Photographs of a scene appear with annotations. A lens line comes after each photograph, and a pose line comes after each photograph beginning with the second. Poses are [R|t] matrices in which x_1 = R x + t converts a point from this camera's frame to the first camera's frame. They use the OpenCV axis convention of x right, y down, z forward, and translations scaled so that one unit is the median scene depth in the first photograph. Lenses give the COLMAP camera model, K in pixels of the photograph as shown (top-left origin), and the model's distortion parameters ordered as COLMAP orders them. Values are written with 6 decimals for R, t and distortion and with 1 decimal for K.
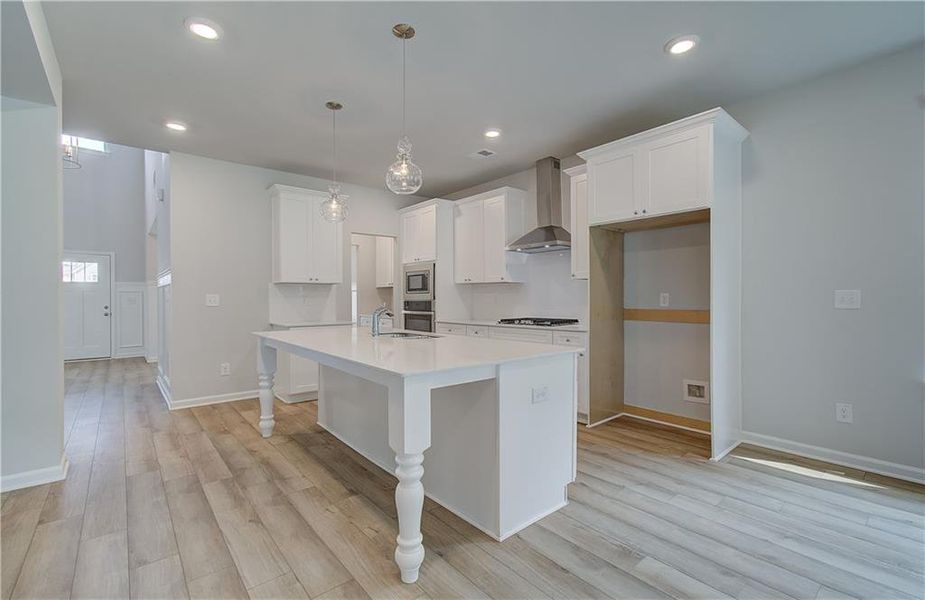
lens RADIAL K [[403.7, 0, 466.8], [0, 403.7, 302.8], [0, 0, 1]] dist [0.000113, -0.000450]
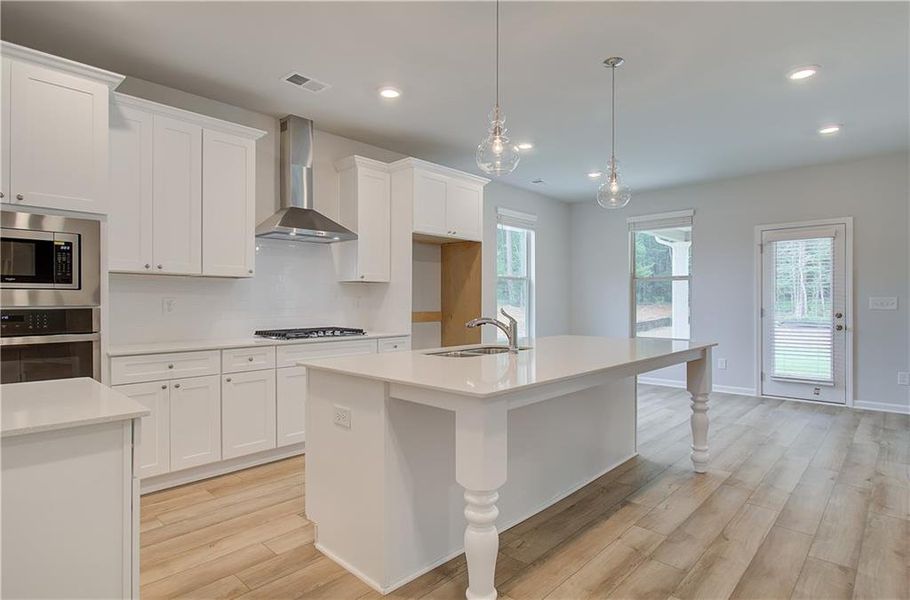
lens RADIAL K [[471.0, 0, 455.0], [0, 471.0, 300.0], [0, 0, 1]] dist [-0.022588, 0.000619]
pose [[-0.095254, 0.007968, 0.995421, -1.080040], [0.011640, 0.999909, -0.006890, -0.009066], [-0.995385, 0.010931, -0.095338, 1.200610]]
